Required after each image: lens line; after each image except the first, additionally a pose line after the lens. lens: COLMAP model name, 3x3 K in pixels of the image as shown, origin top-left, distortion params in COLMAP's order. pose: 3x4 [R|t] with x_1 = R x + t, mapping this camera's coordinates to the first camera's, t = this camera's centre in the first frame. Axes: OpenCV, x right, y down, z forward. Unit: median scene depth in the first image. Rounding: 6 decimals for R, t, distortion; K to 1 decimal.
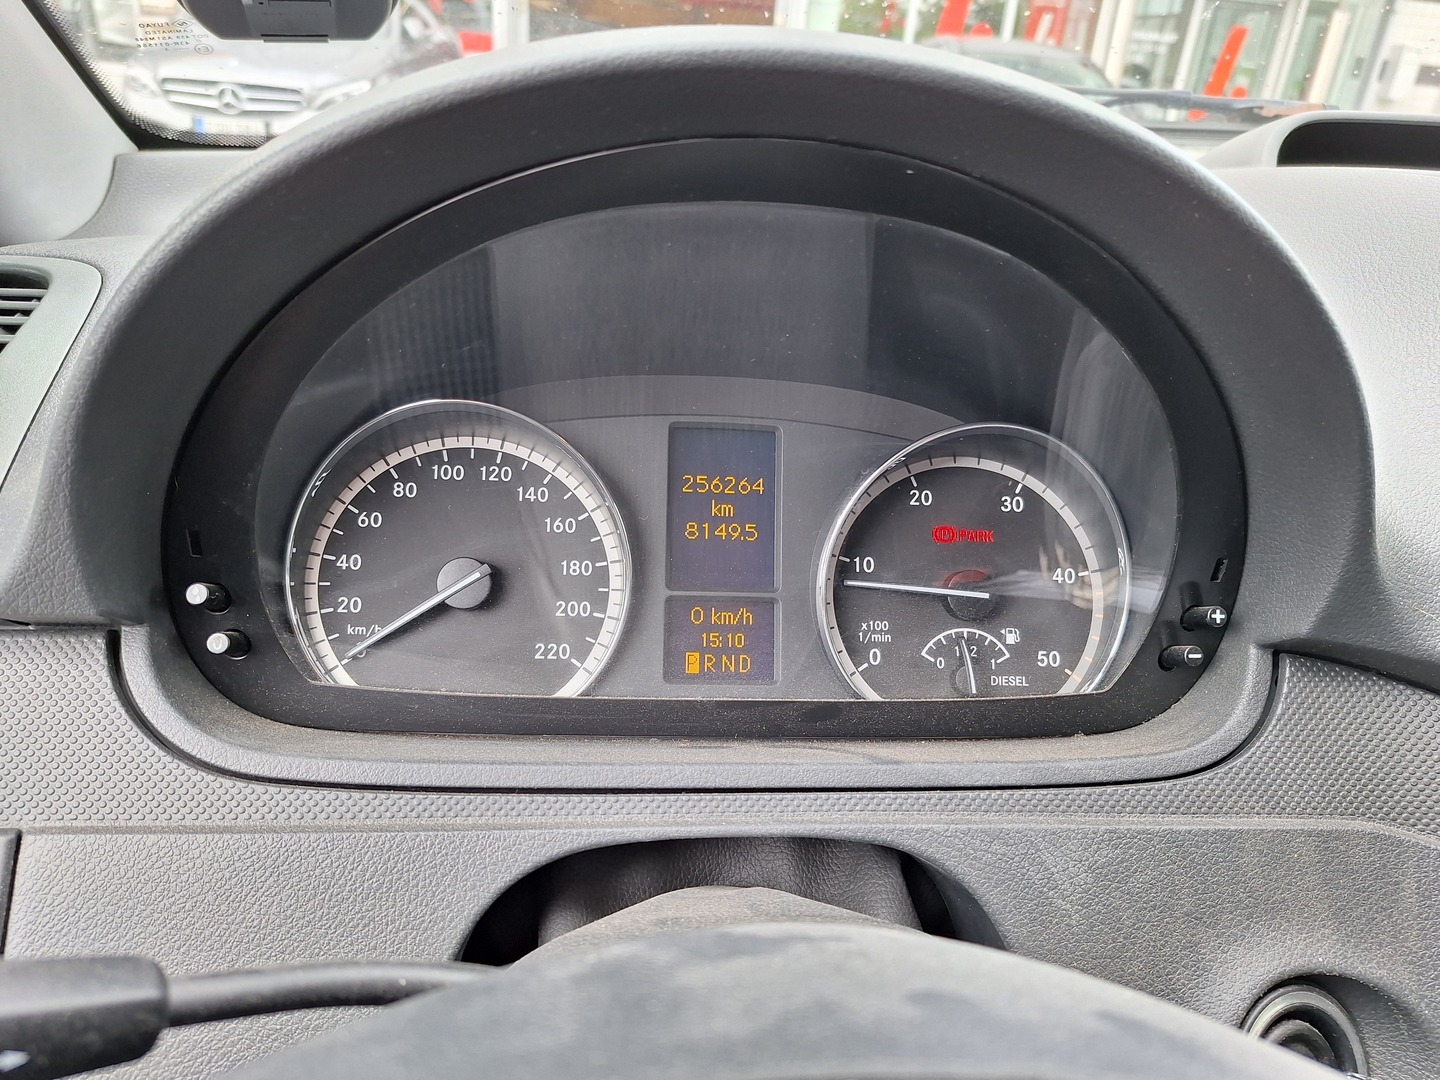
lens RADIAL K [[935.7, 0, 720.0], [0, 935.7, 540.0], [0, 0, 1]] dist [0.034760, -0.000301]
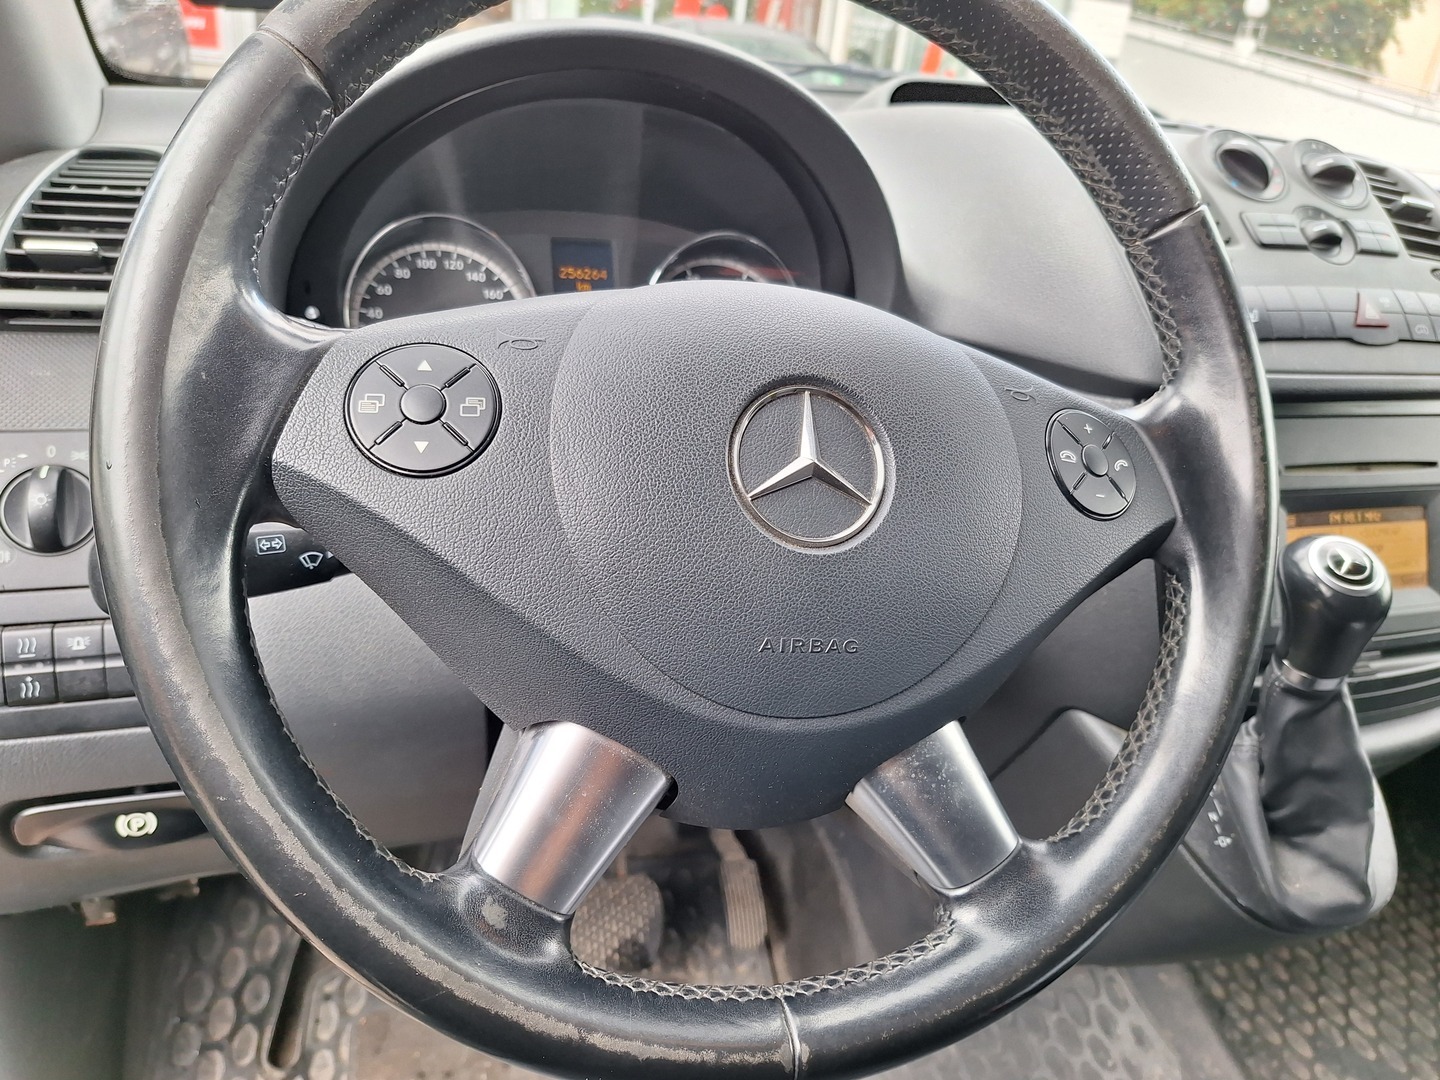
lens RADIAL K [[1017.4, 0, 720.0], [0, 1017.4, 540.0], [0, 0, 1]] dist [0.009078, -0.001822]
pose [[0.970817, -0.080434, 0.225931, -0.226918], [0.082485, 0.996592, 0.000364, 0.474797], [-0.225190, 0.018283, 0.974143, -0.932568]]
